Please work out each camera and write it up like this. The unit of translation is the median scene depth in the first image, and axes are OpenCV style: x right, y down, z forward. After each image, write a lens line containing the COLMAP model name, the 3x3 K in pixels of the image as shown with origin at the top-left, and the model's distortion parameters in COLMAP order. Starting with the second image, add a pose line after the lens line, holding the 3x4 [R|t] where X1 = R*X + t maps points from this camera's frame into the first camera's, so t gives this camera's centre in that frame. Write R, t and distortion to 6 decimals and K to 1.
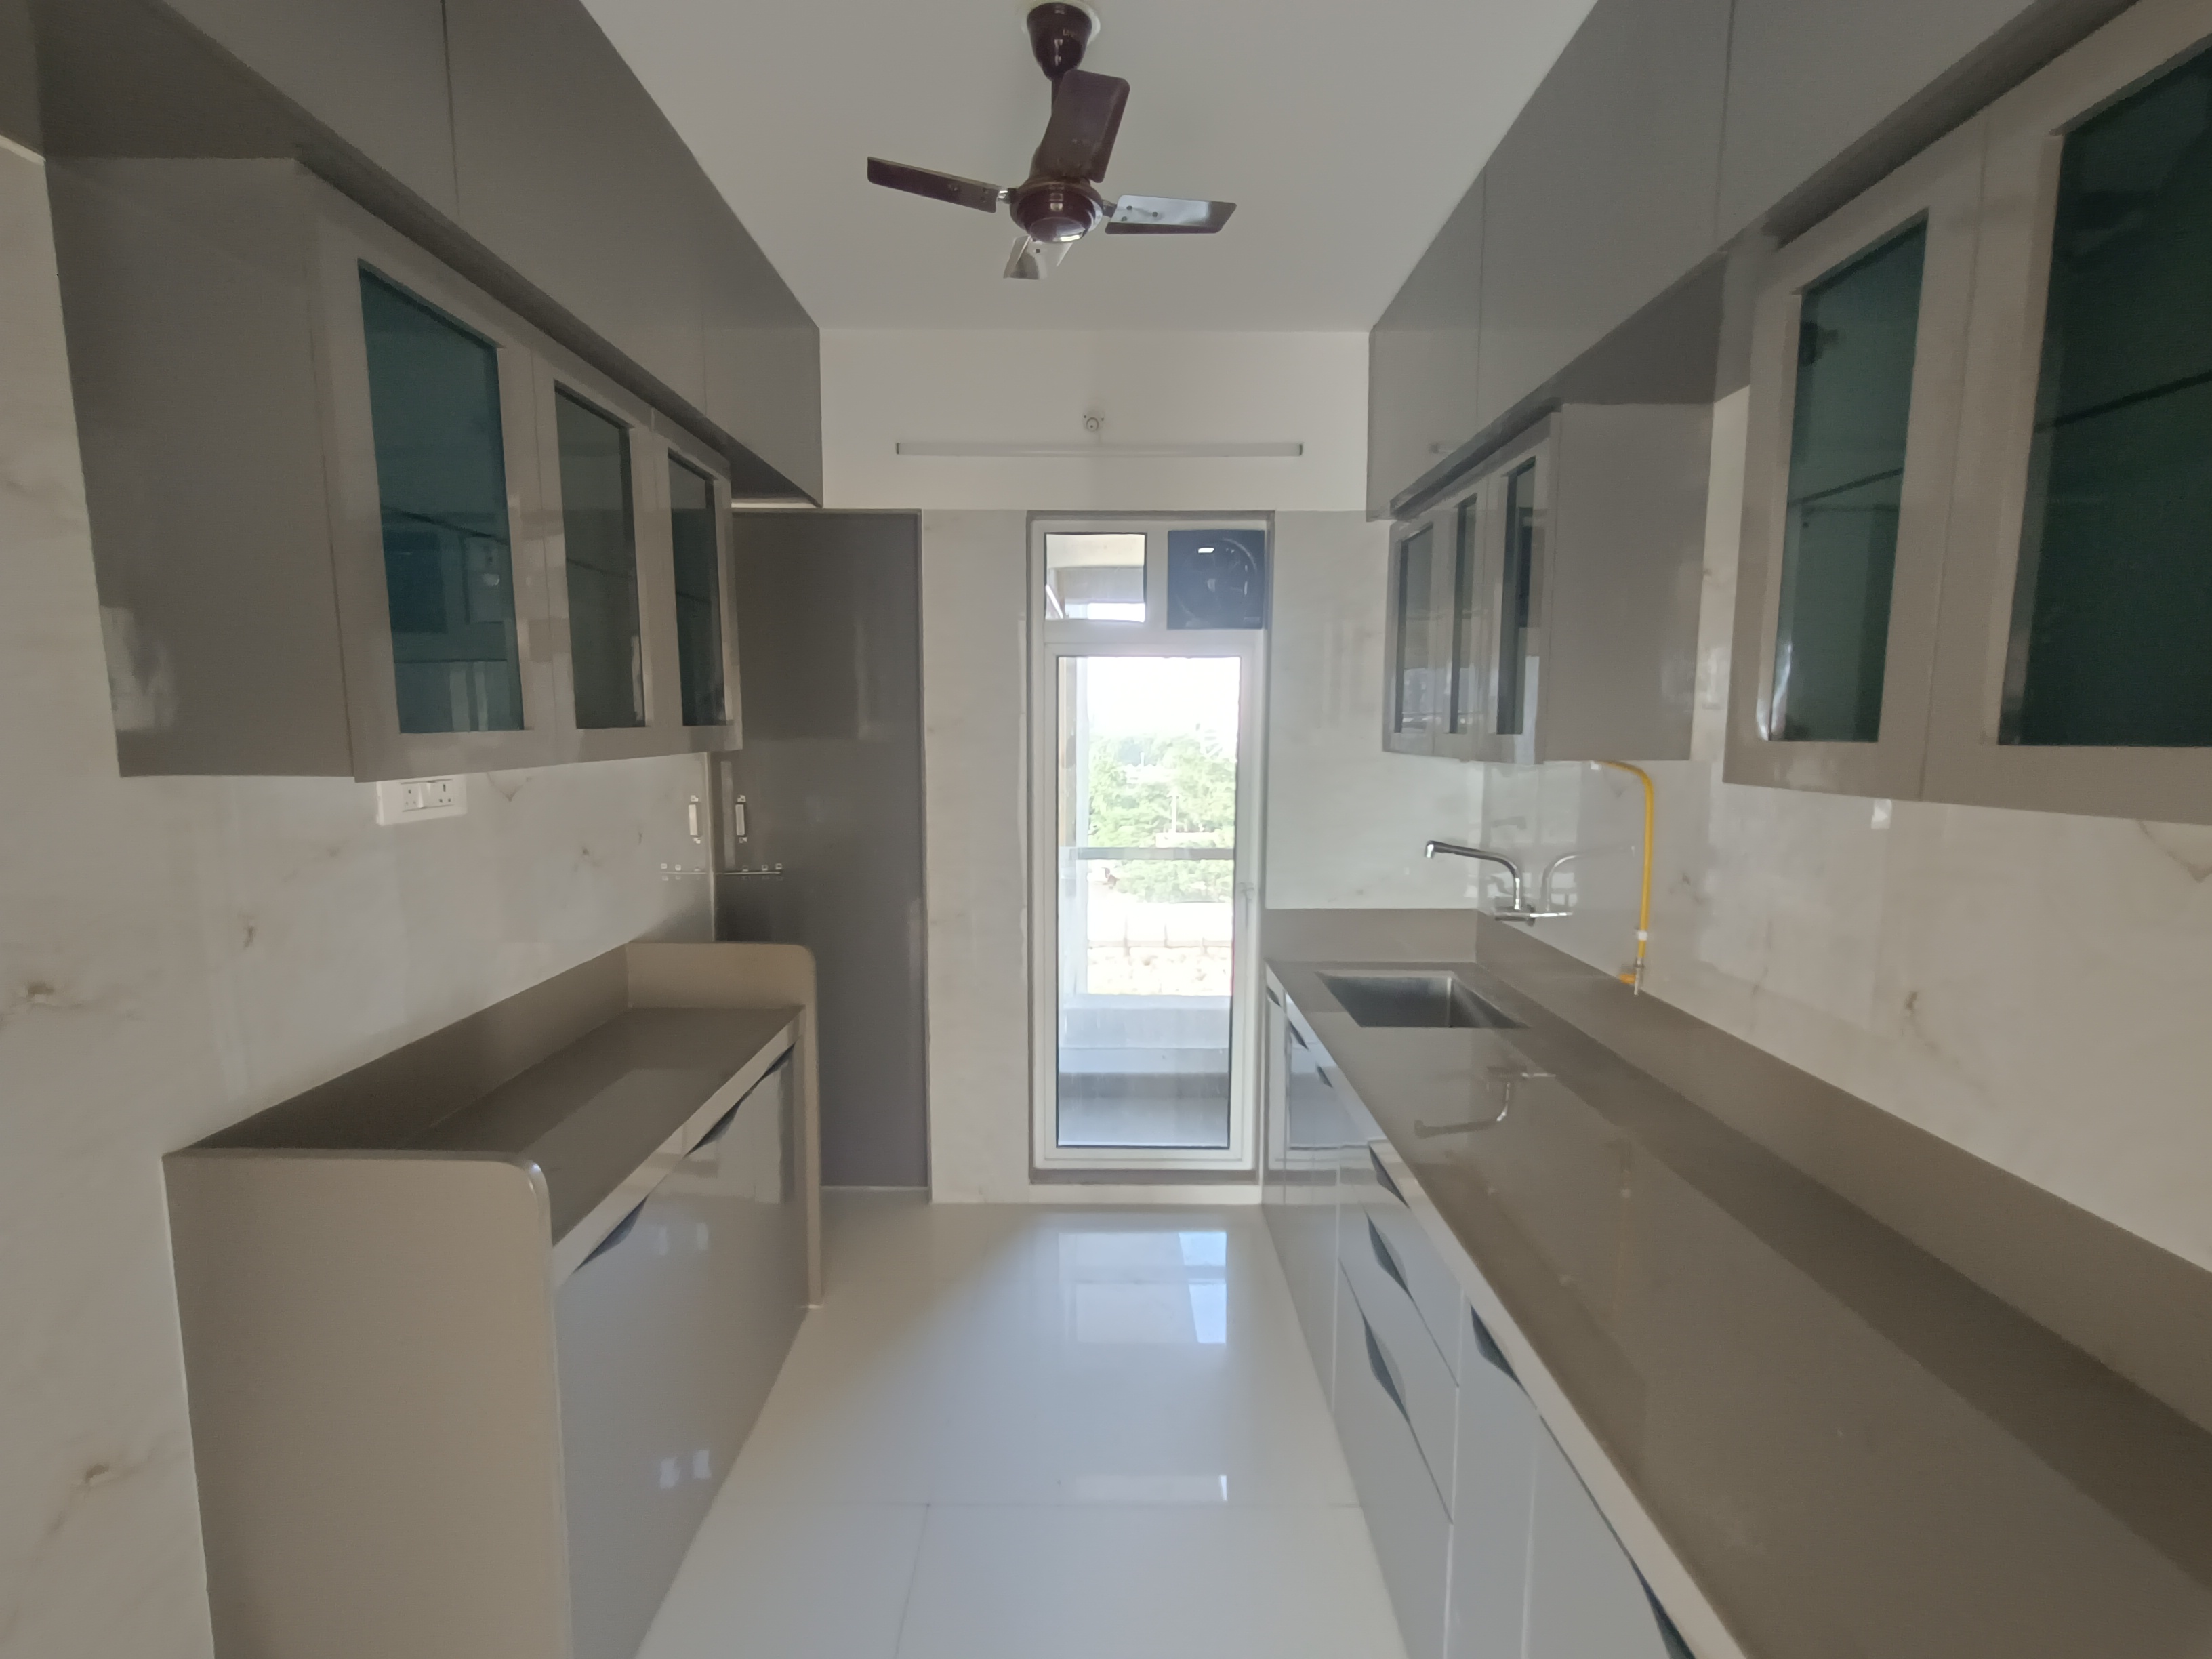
lens RADIAL K [[1012.4, 0, 1106.0], [0, 1012.4, 829.5], [0, 0, 1]] dist [0.007444, 0.000287]
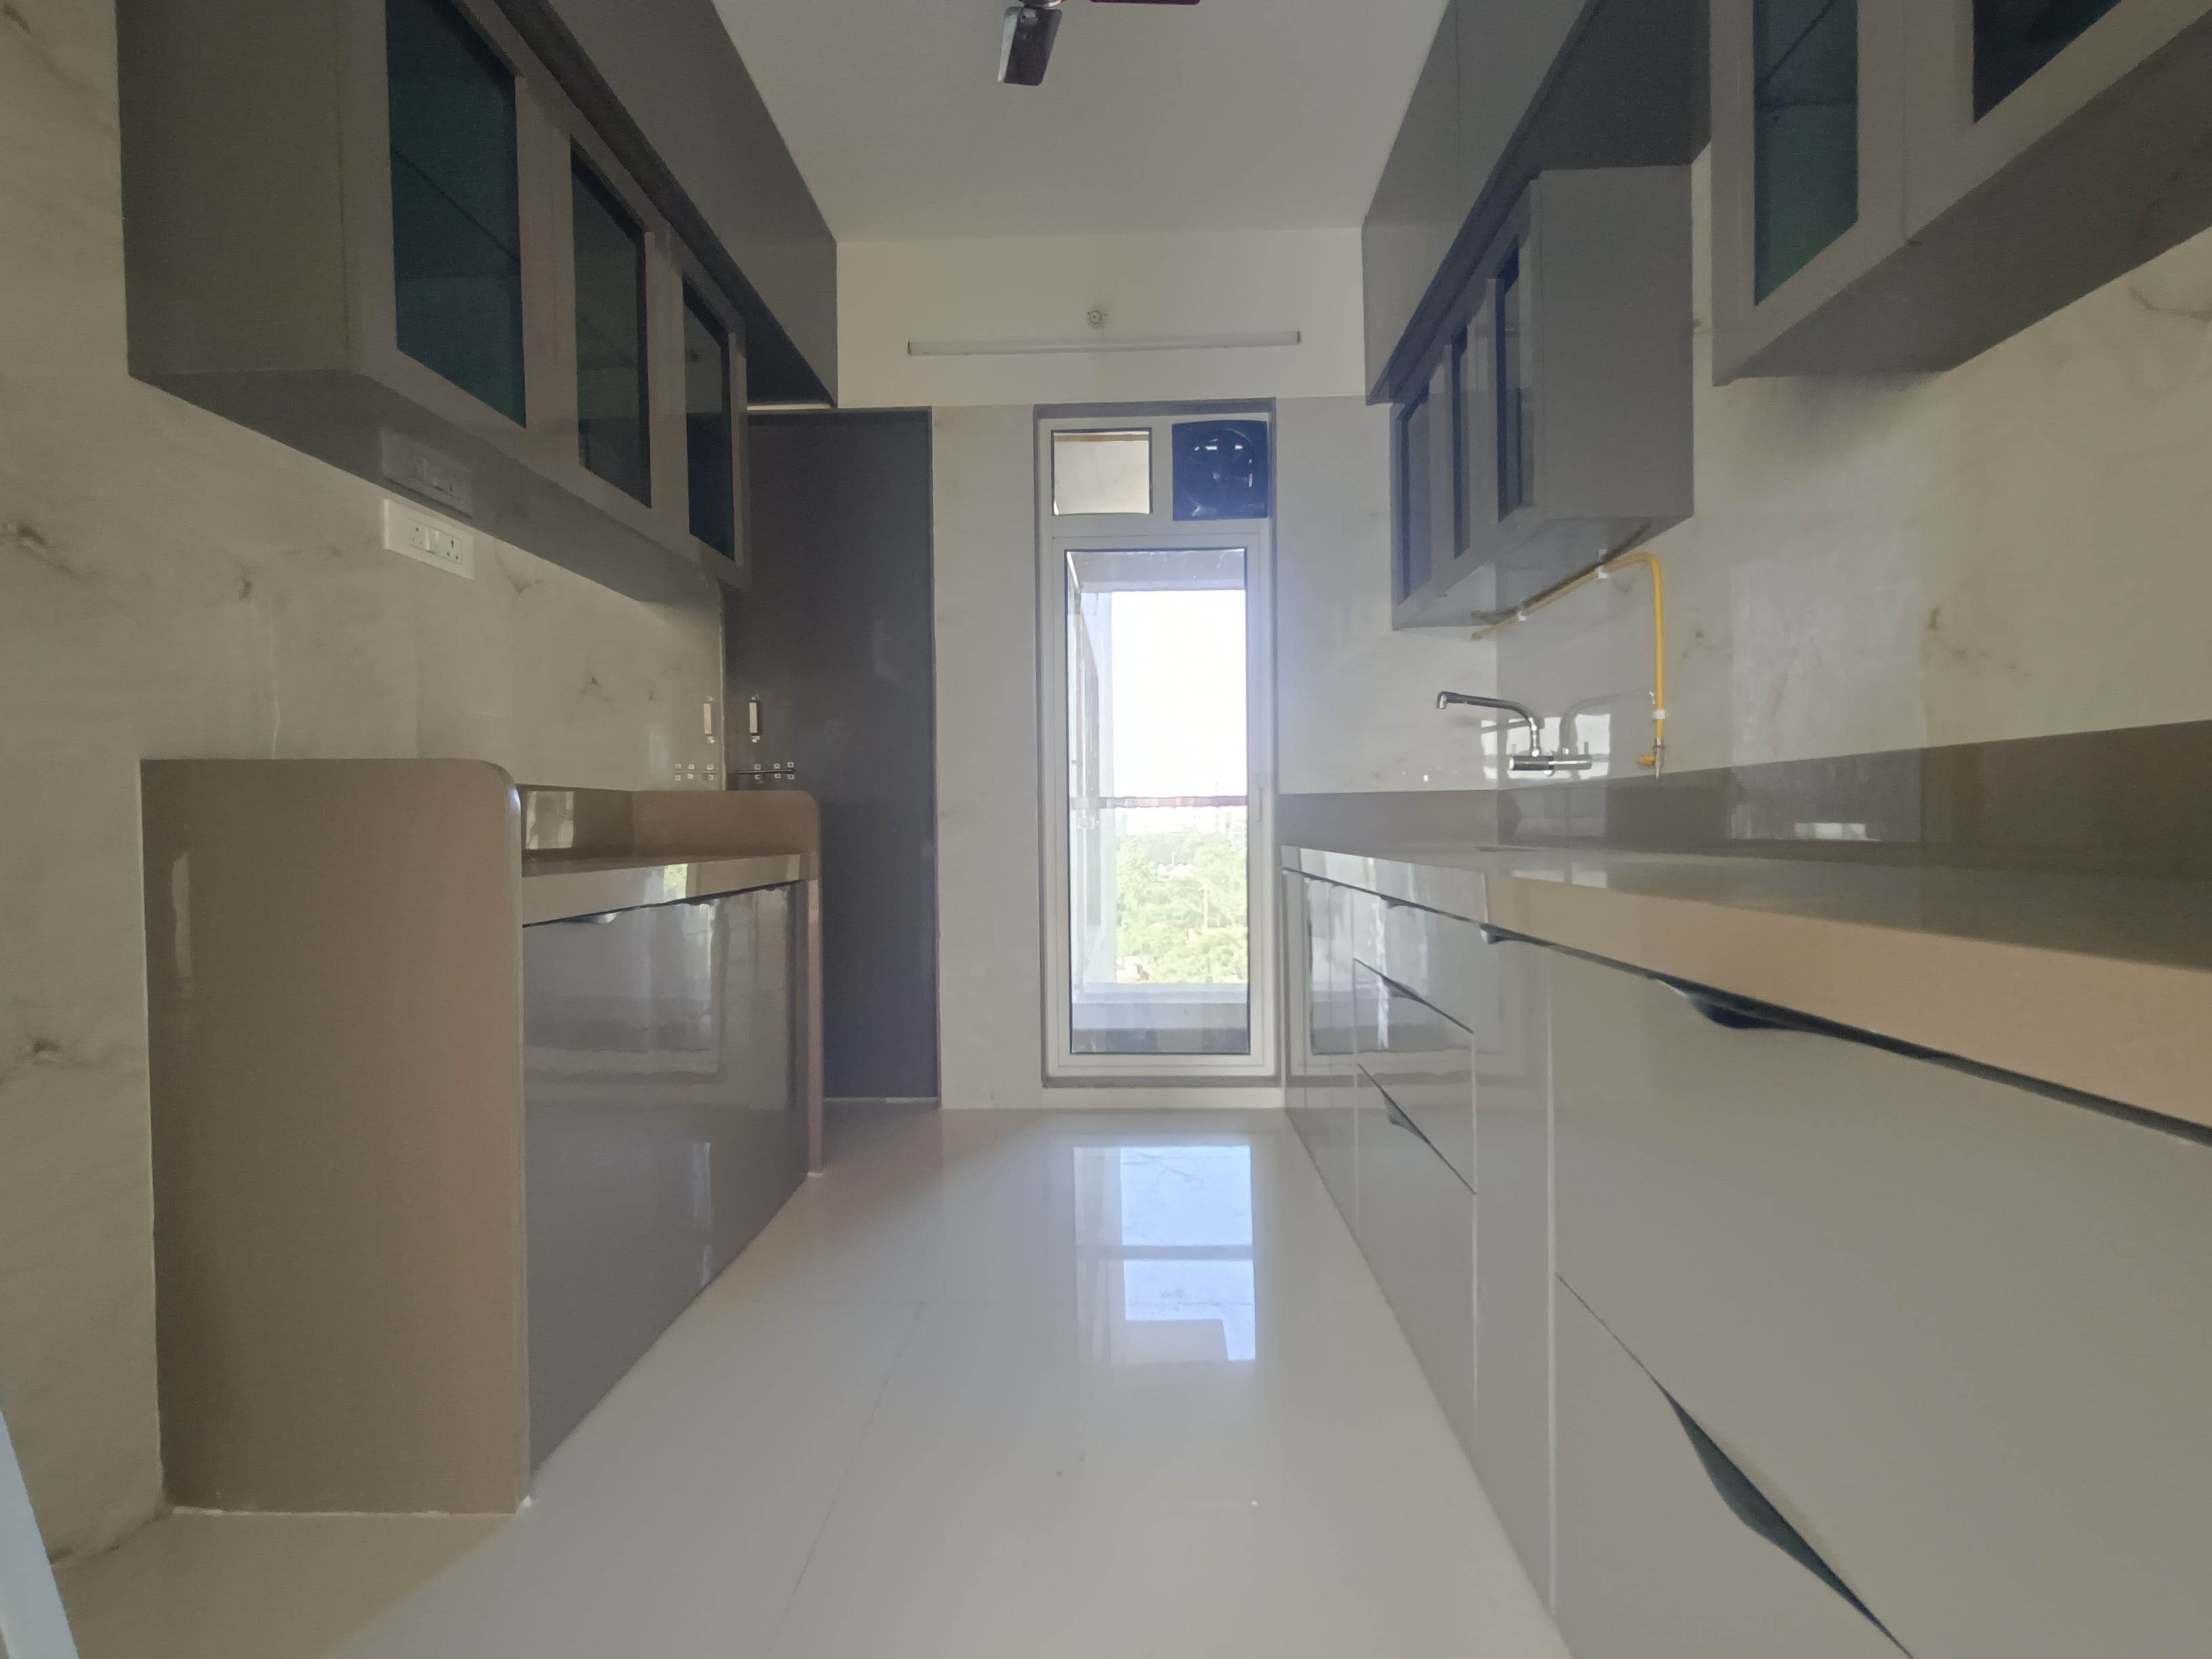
lens RADIAL K [[1009.4, 0, 1106.0], [0, 1009.4, 829.5], [0, 0, 1]] dist [0.000961, 0.000853]
pose [[0.999400, -0.015740, -0.030866, 0.019811], [0.012471, 0.994565, -0.103366, 0.219944], [0.032326, 0.102919, 0.994164, 0.025144]]
